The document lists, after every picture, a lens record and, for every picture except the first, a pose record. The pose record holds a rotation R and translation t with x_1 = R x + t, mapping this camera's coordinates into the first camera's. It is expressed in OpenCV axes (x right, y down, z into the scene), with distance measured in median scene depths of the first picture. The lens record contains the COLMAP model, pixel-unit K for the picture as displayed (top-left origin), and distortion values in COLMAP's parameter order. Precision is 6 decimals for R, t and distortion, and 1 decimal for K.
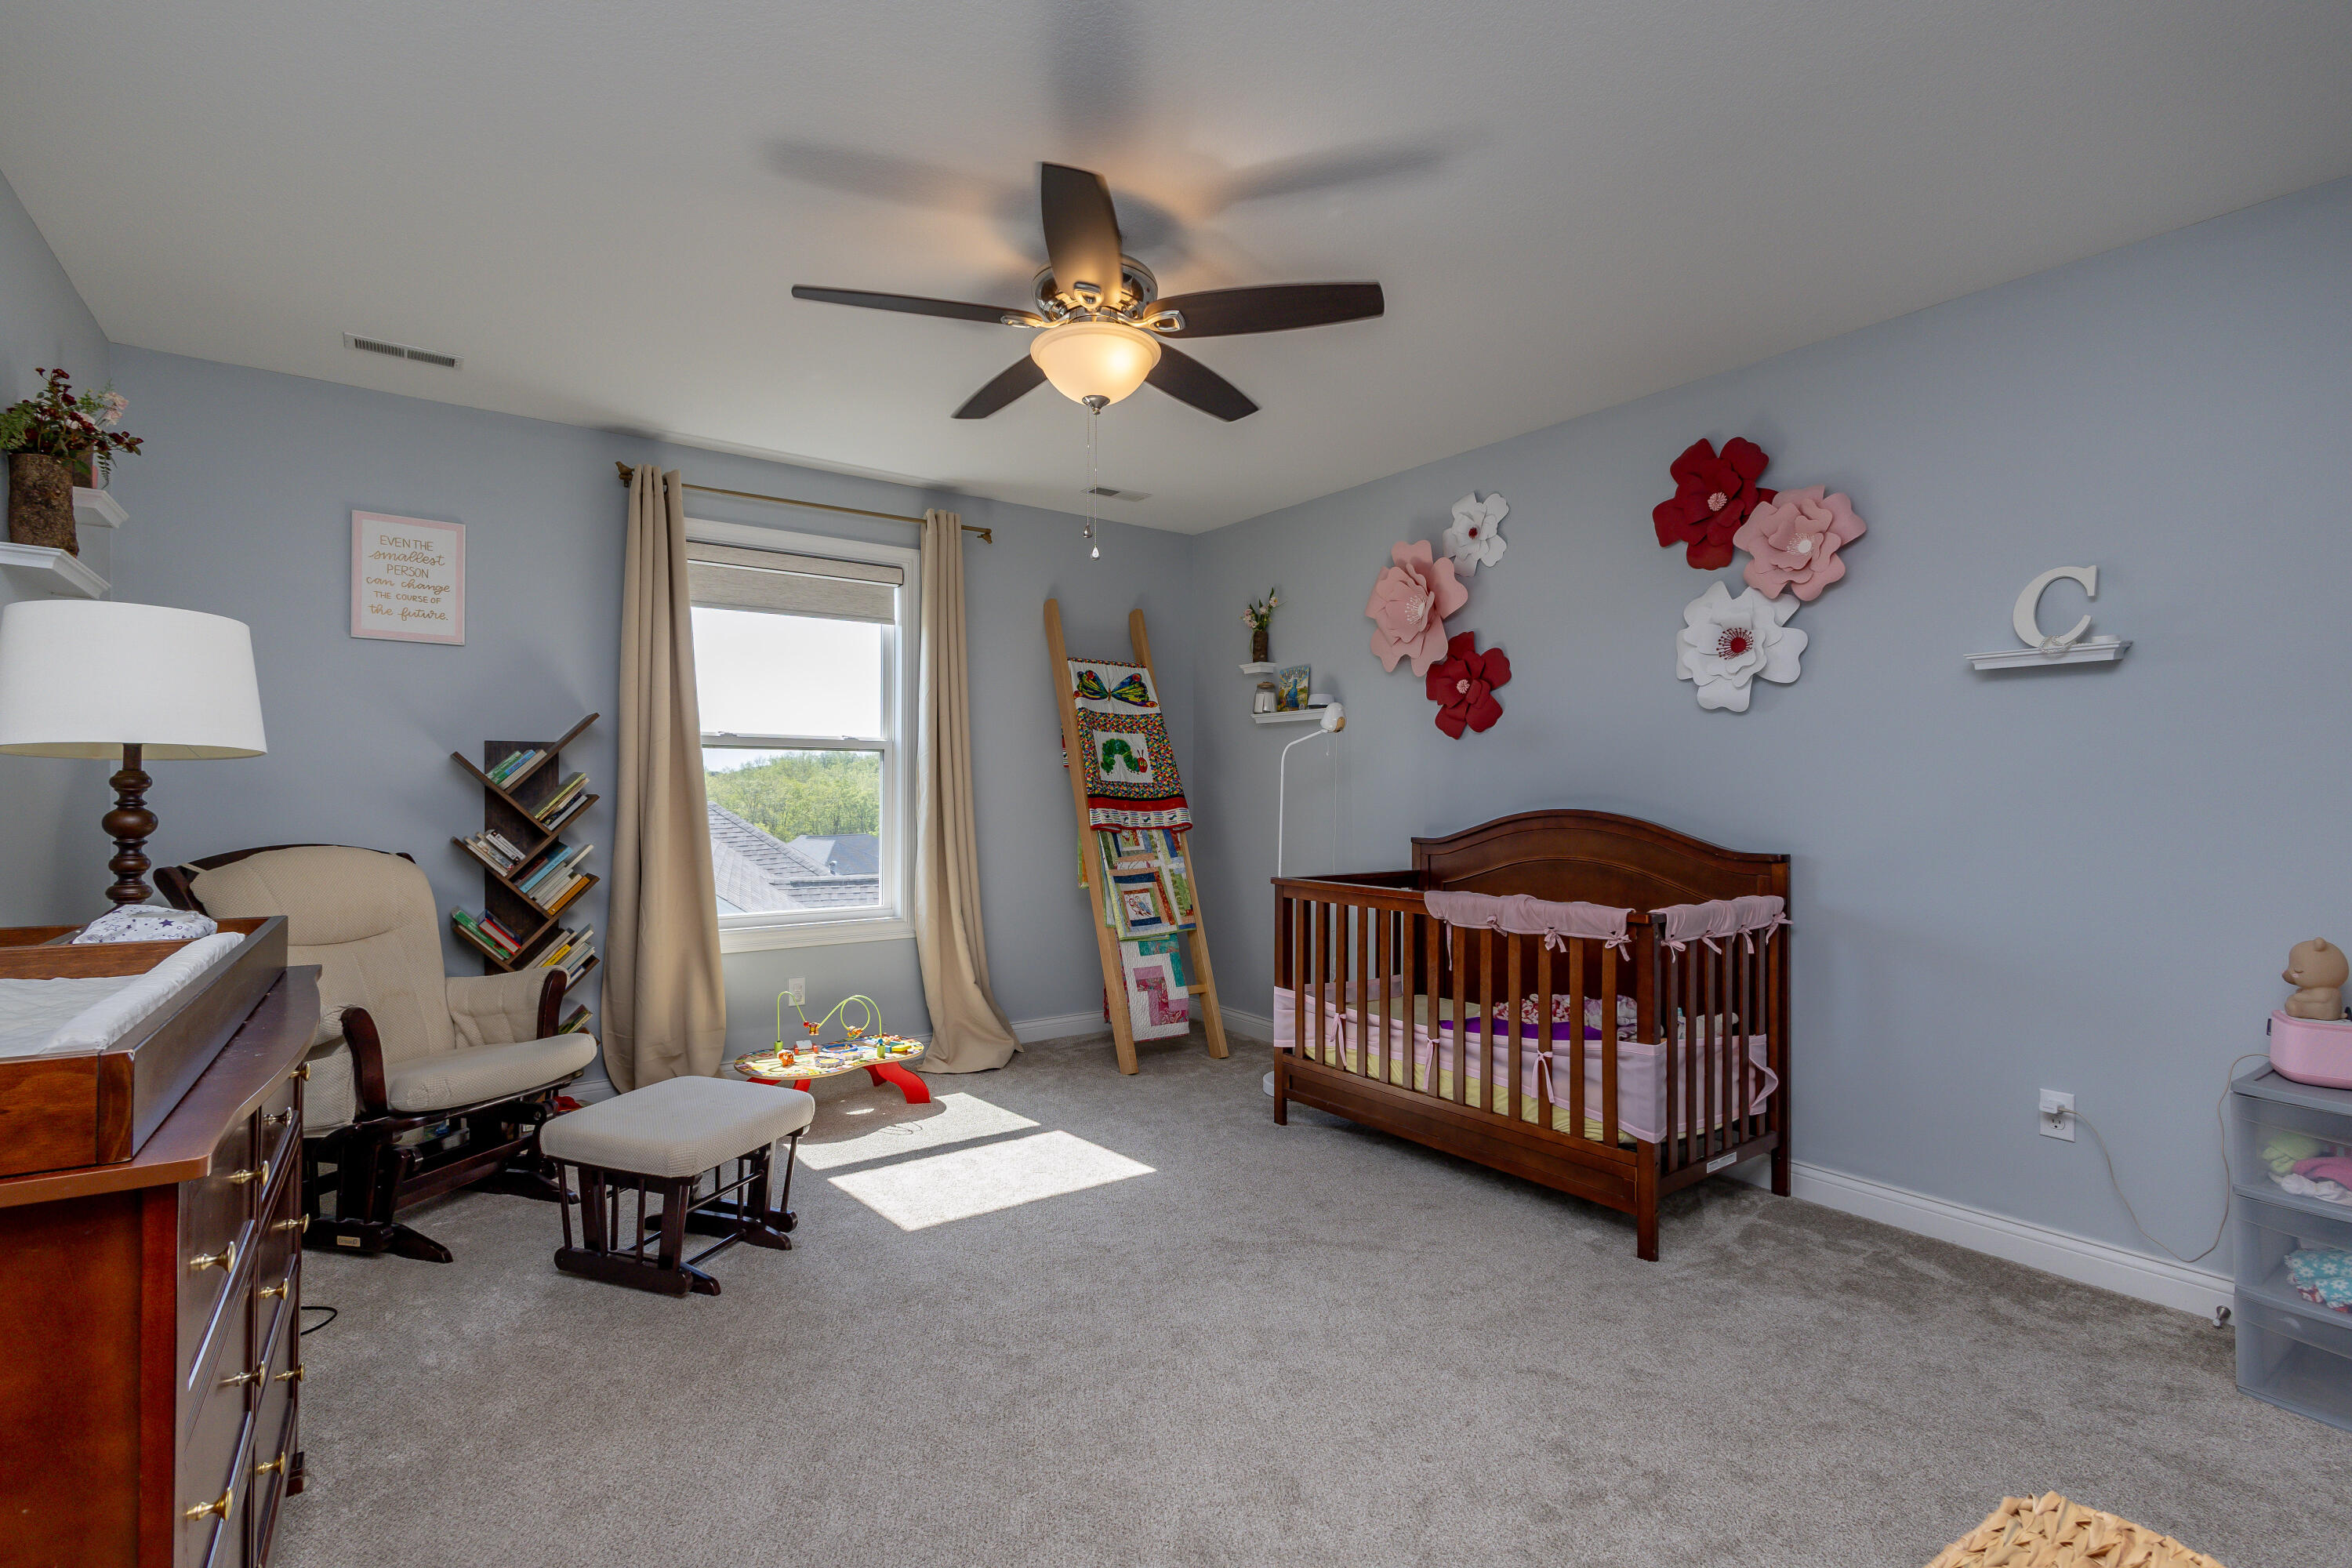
lens RADIAL K [[1105.7, 0, 1177.3], [0, 1105.7, 786.3], [0, 0, 1]] dist [-0.001421, -0.000381]
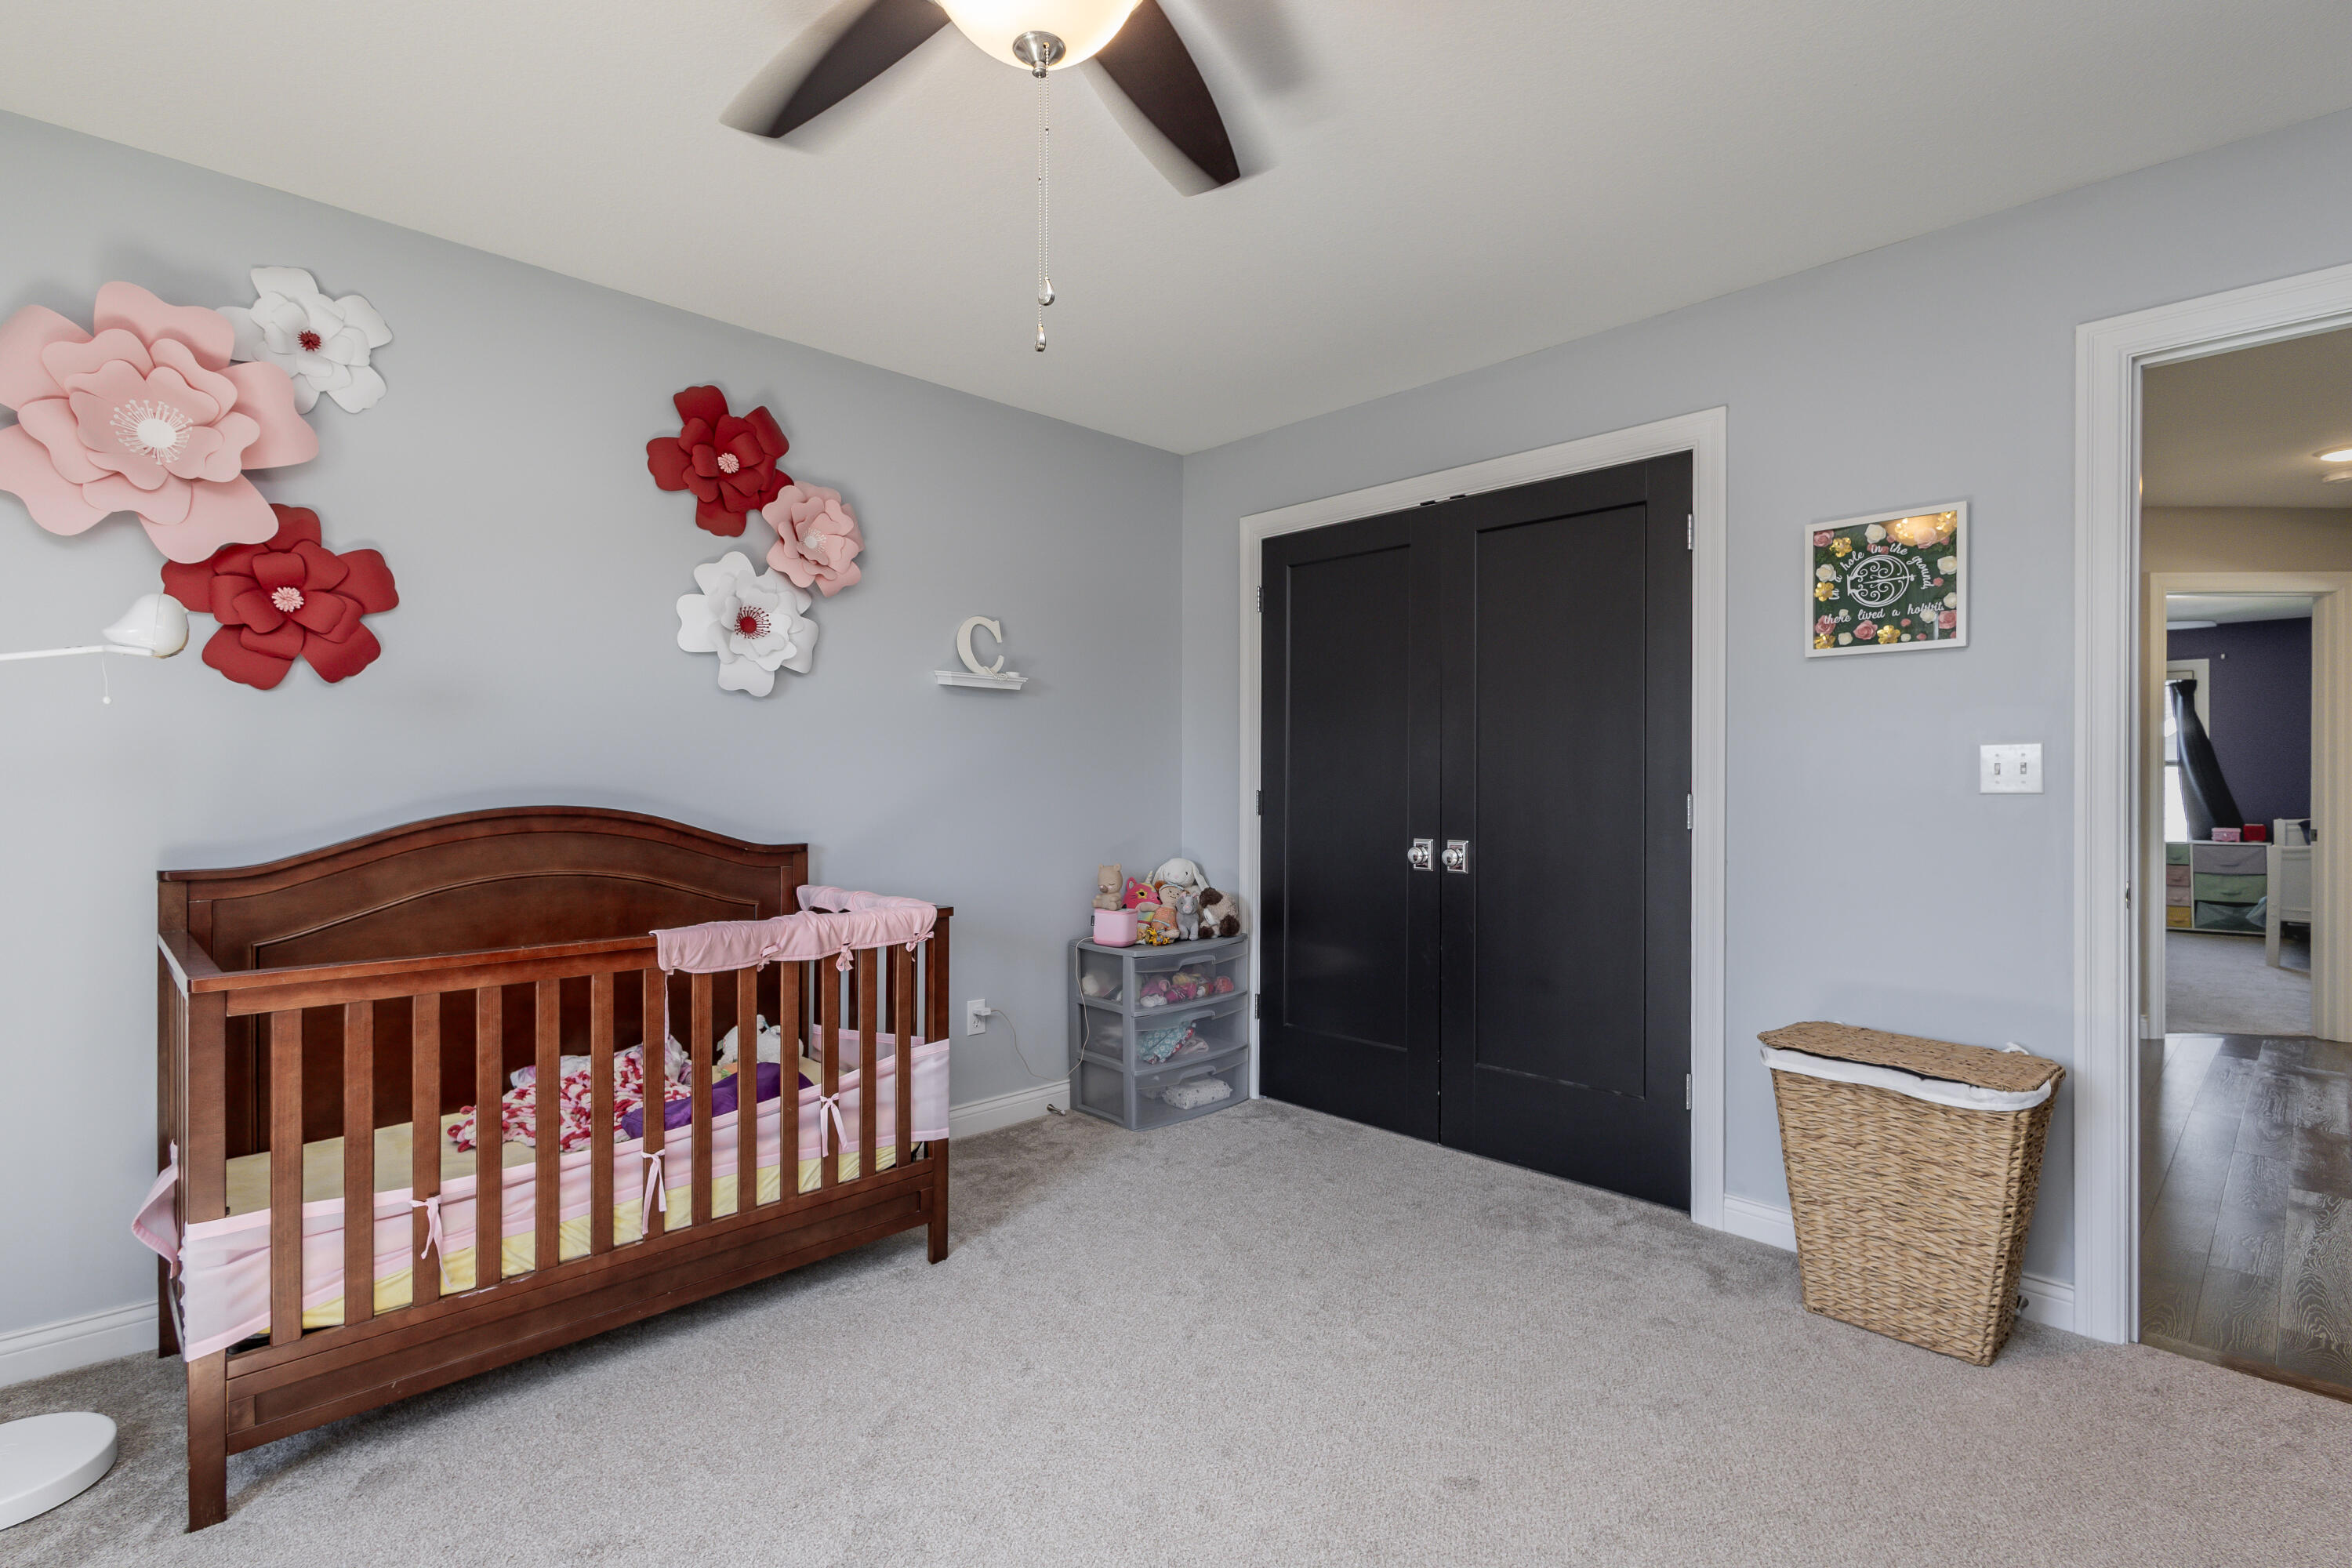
lens RADIAL K [[1105.7, 0, 1173.1], [0, 1105.7, 777.1], [0, 0, 1]] dist [-0.001421, -0.000381]
pose [[-0.169614, -0.001489, 0.985509, -0.453377], [-0.007905, 0.999969, 0.000150, -0.001764], [-0.985479, -0.007765, -0.169621, 0.756714]]
